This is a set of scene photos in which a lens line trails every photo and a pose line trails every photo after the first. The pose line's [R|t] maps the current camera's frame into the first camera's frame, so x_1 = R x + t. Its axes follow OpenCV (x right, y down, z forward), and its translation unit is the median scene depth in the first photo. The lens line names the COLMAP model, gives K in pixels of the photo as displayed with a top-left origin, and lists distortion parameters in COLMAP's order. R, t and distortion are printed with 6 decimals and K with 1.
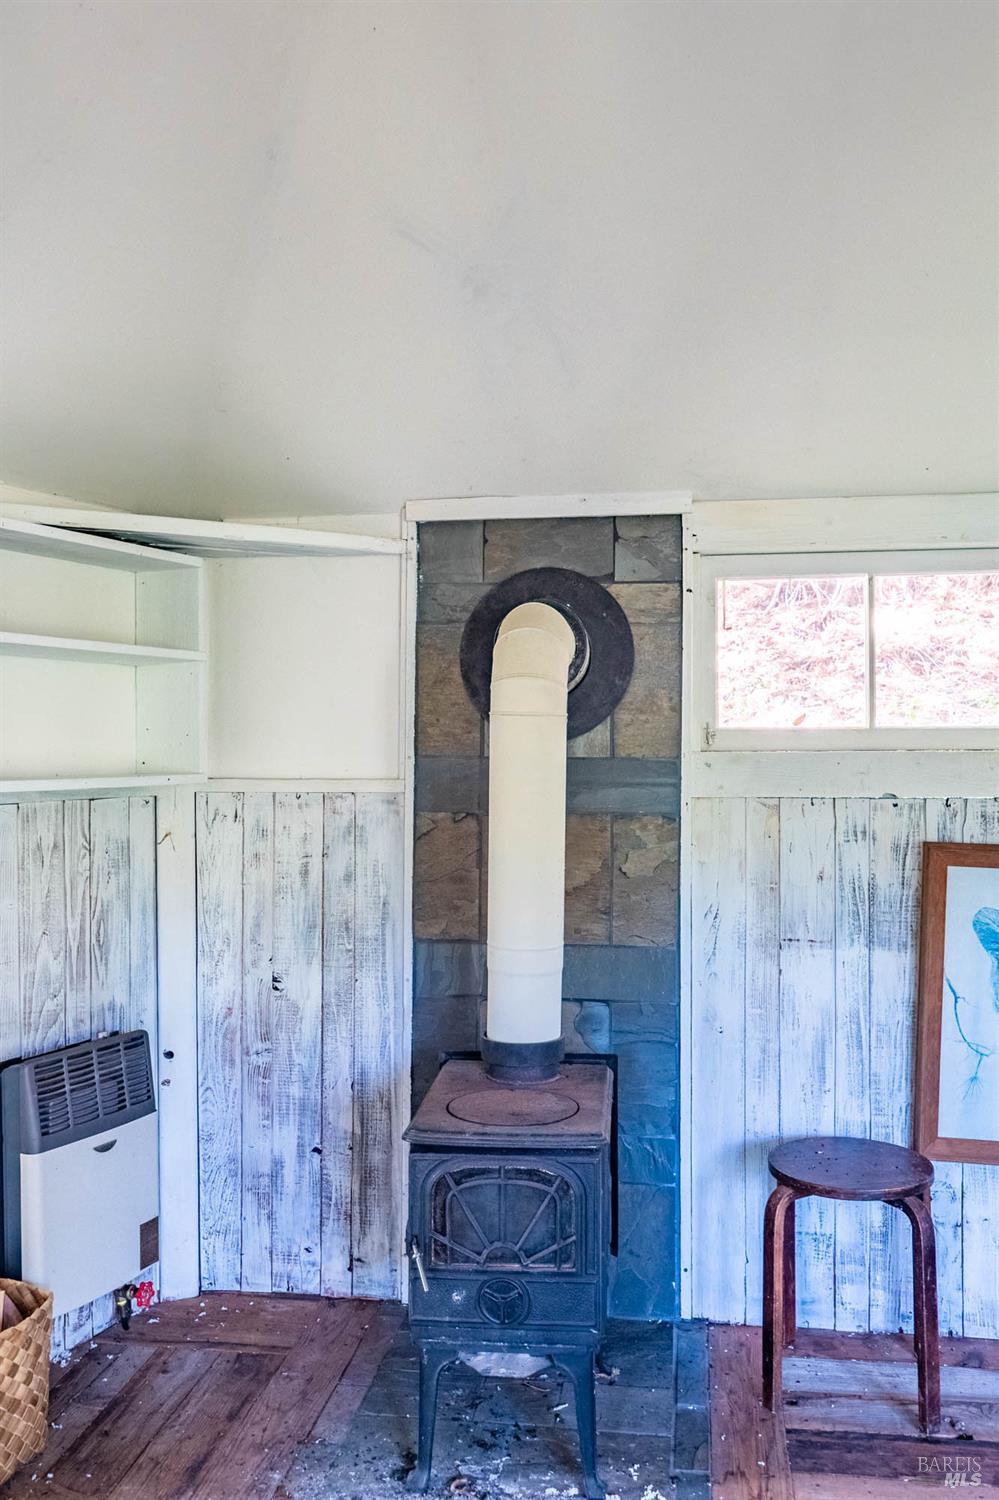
lens RADIAL K [[1247.5, 0, 536.5], [0, 1247.5, 743.6], [0, 0, 1]] dist [0.014030, -0.004479]
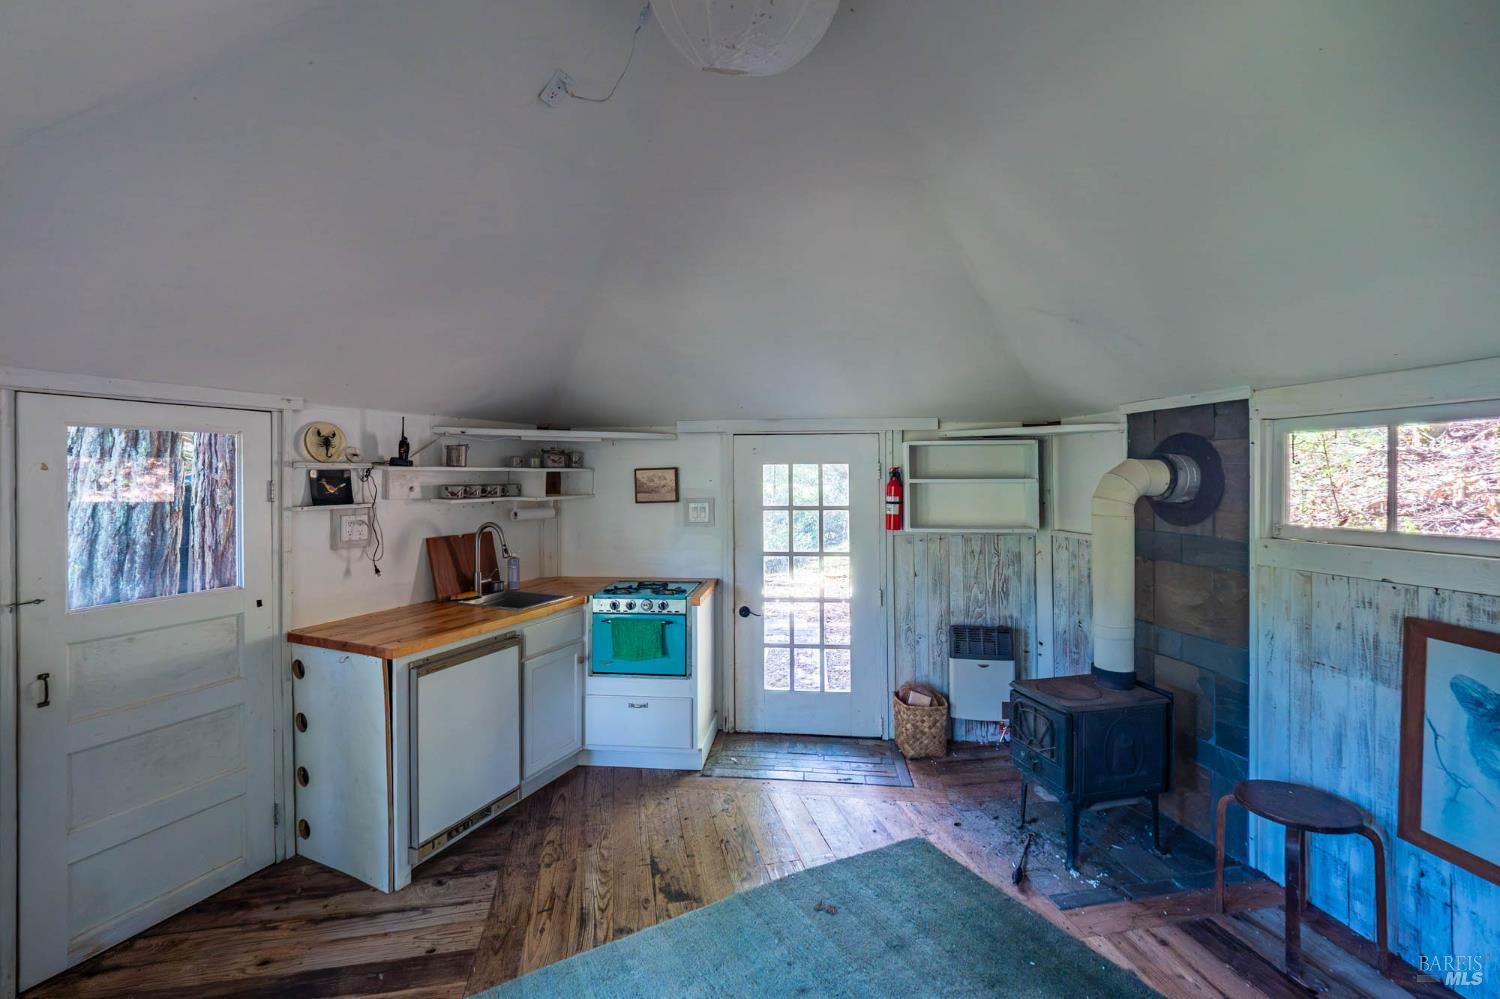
lens RADIAL K [[649.5, 0, 745.1], [0, 649.5, 479.9], [0, 0, 1]] dist [0.024309, -0.015621]
pose [[0.334301, 0.005288, -0.942451, 0.740268], [0.007349, 0.999939, 0.008217, -0.085676], [0.942438, -0.009673, 0.334242, 0.046611]]
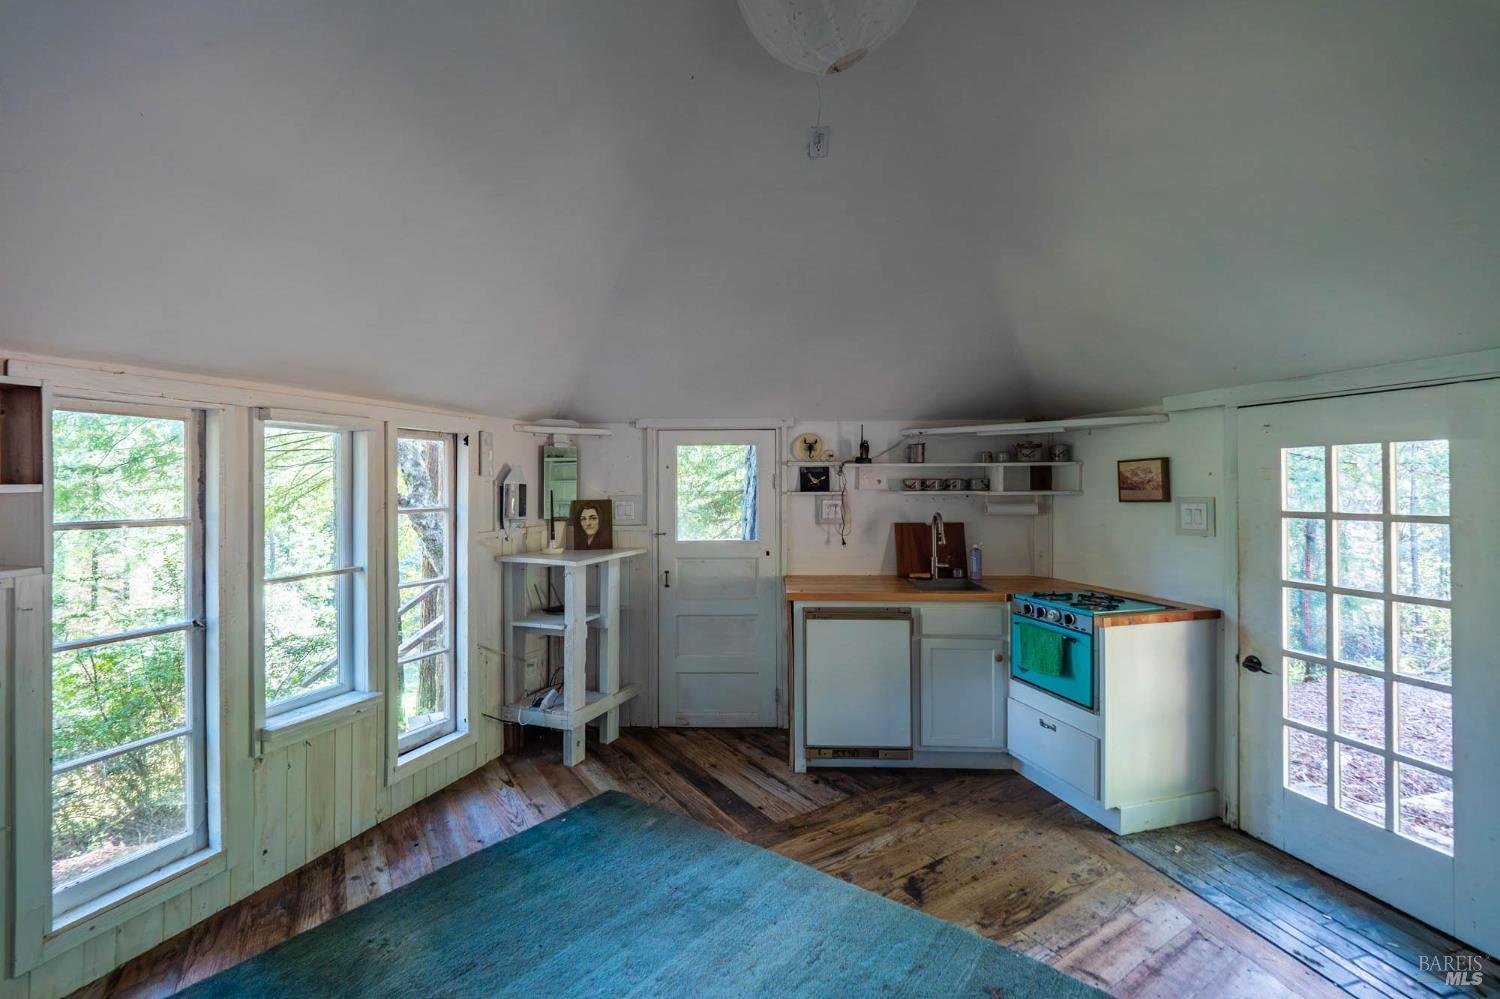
lens RADIAL K [[649.5, 0, 745.1], [0, 649.5, 479.9], [0, 0, 1]] dist [0.024309, -0.015621]
pose [[-0.738227, -0.003152, -0.674545, 0.638258], [0.004661, 0.999941, -0.009773, -0.056454], [0.674537, -0.010359, -0.738169, 0.715921]]
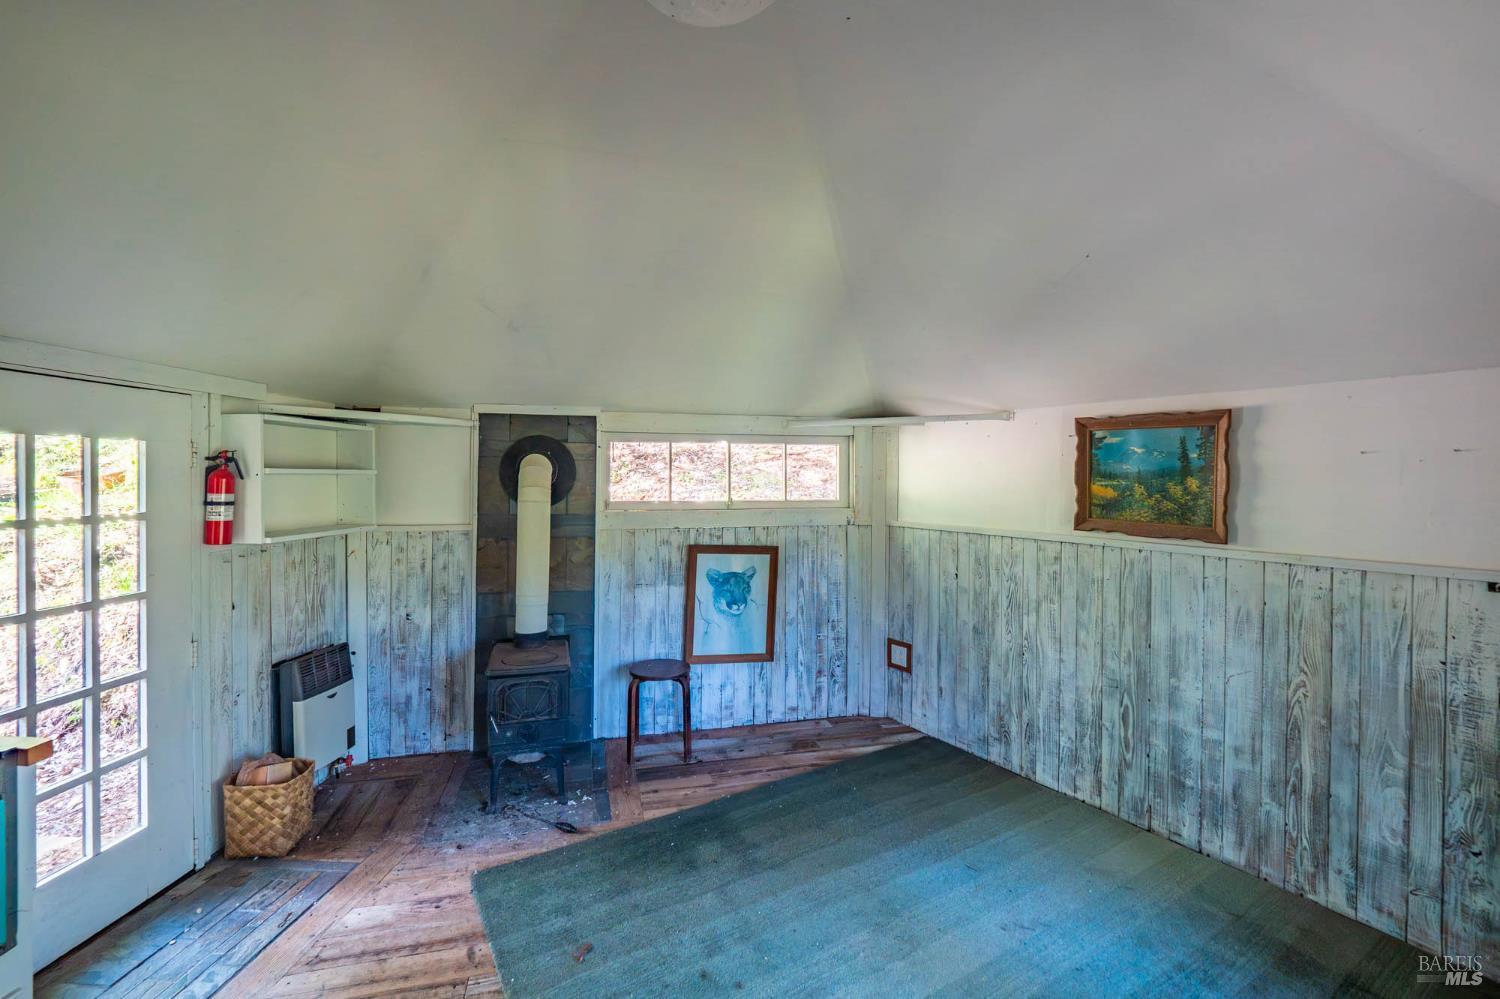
lens RADIAL K [[649.5, 0, 745.1], [0, 649.5, 479.9], [0, 0, 1]] dist [0.024309, -0.015621]
pose [[0.932704, 0.002774, 0.360632, -0.073868], [-0.006832, 0.999927, 0.009976, -0.071952], [-0.360578, -0.011769, 0.932655, -0.318299]]
